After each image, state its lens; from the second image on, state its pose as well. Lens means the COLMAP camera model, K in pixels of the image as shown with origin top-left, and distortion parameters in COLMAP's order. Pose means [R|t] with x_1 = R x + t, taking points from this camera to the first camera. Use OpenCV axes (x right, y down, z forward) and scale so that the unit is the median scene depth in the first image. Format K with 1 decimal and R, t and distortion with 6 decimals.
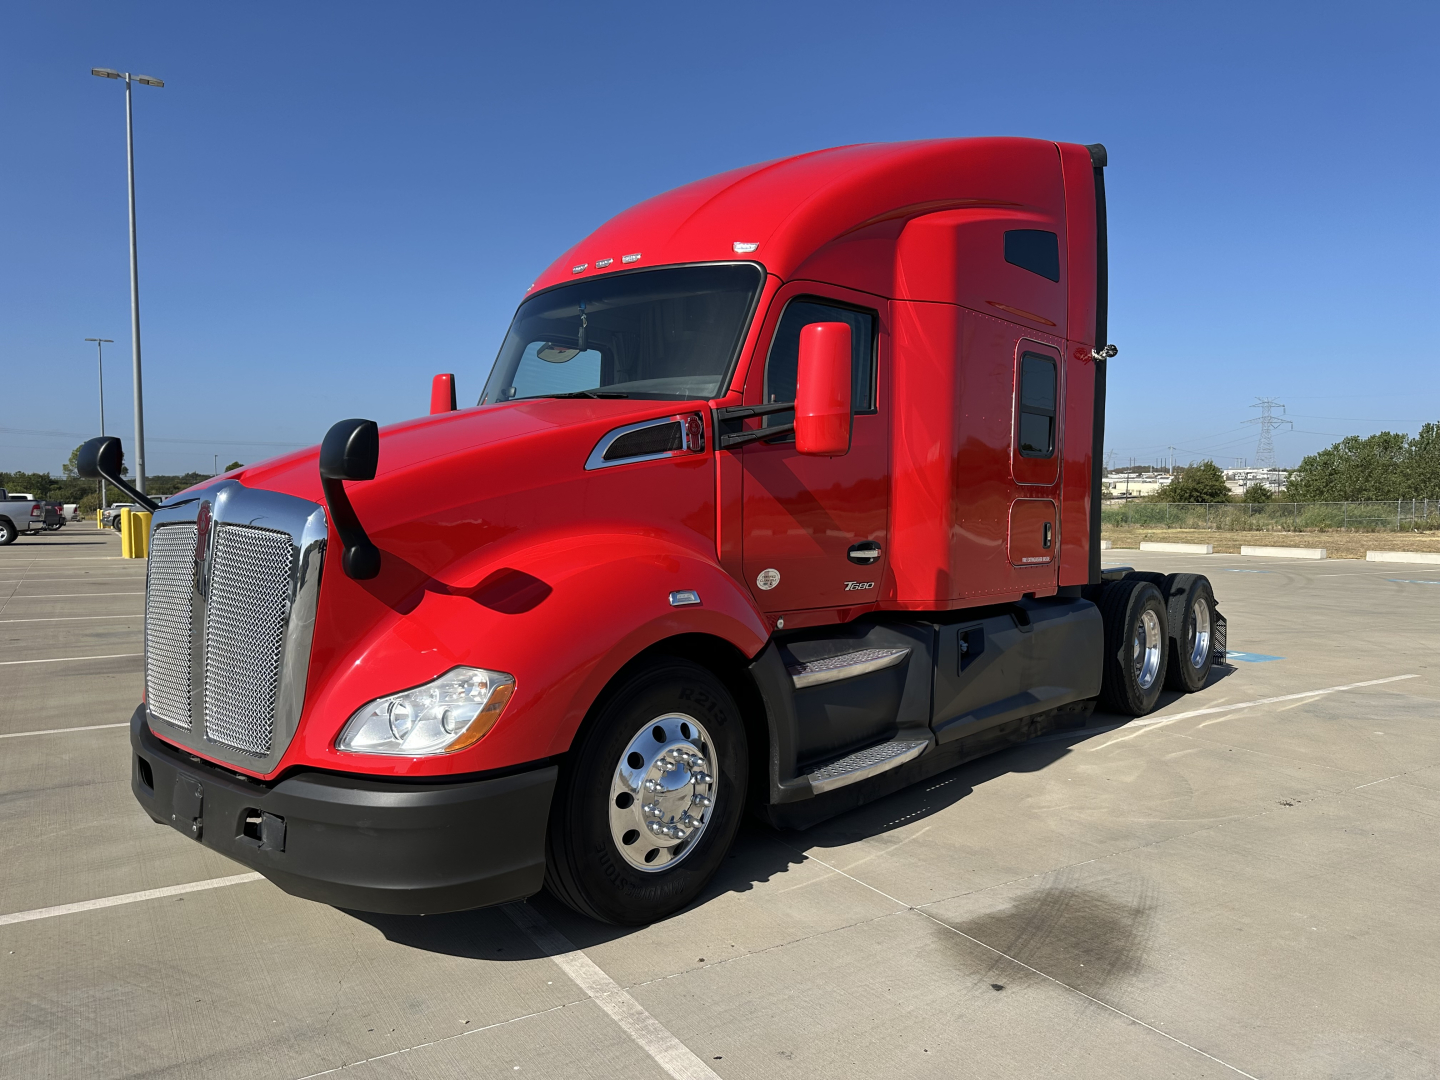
lens RADIAL K [[1014.2, 0, 721.4], [0, 1014.2, 544.2], [0, 0, 1]] dist [0.097863, -0.000554]
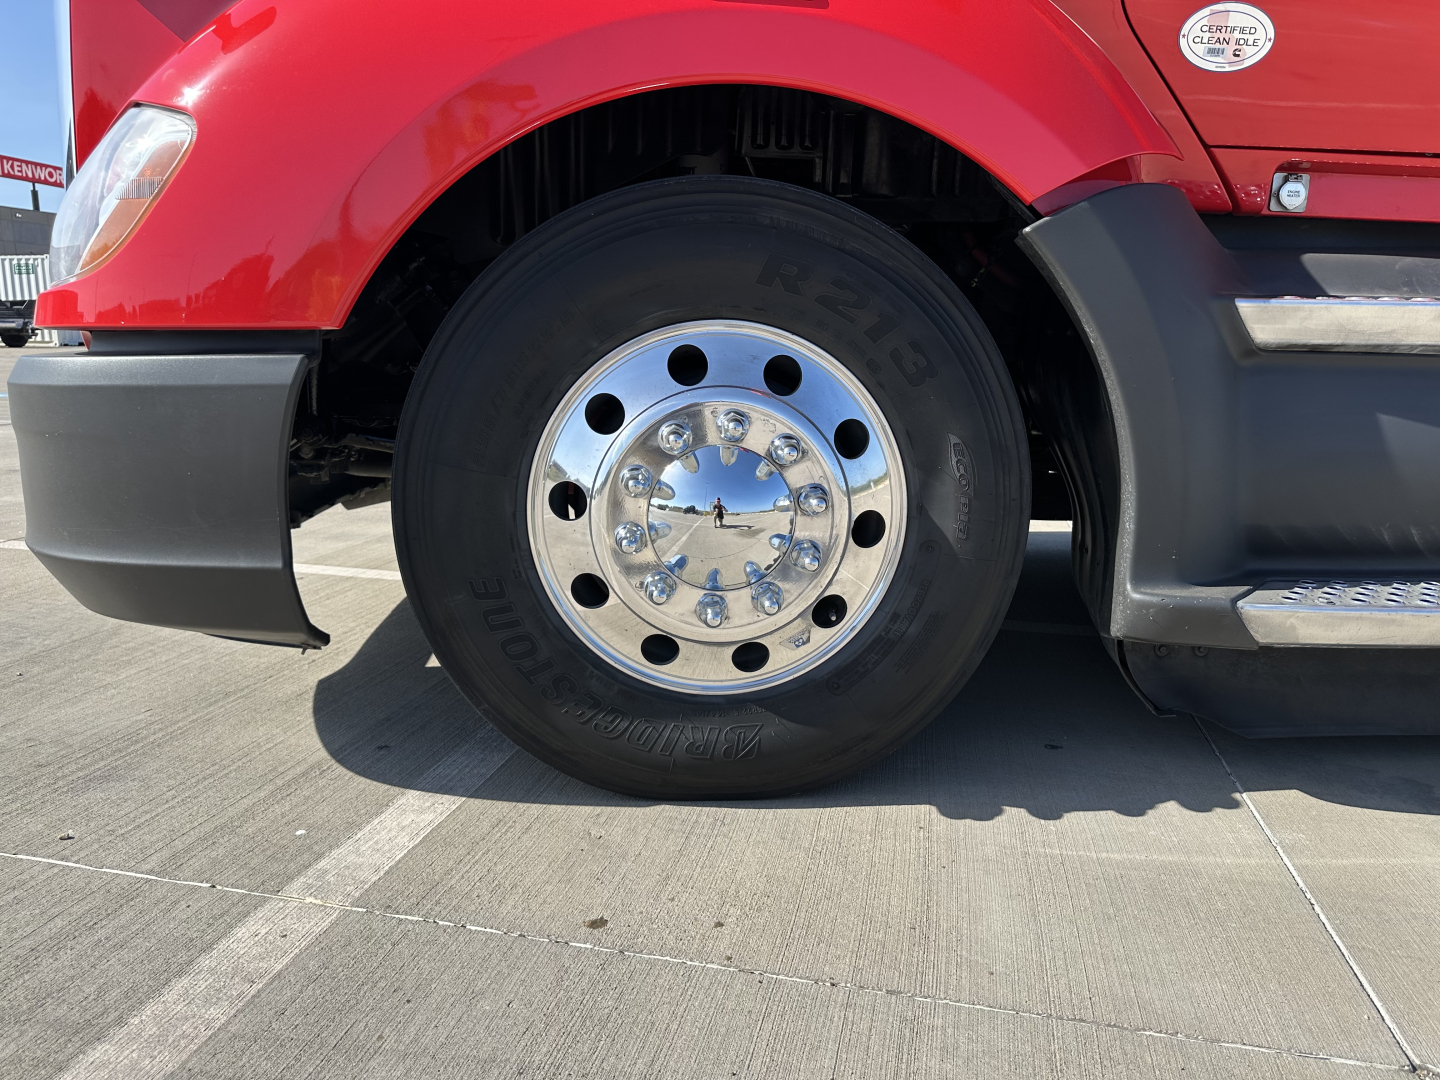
lens RADIAL K [[1010.1, 0, 718.2], [0, 1010.1, 523.0], [0, 0, 1]] dist [0.019457, 0.001433]
pose [[0.709042, 0.150308, -0.688961, 0.223965], [-0.054530, 0.985780, 0.158945, 0.181296], [0.703055, -0.075129, 0.707156, 0.712287]]
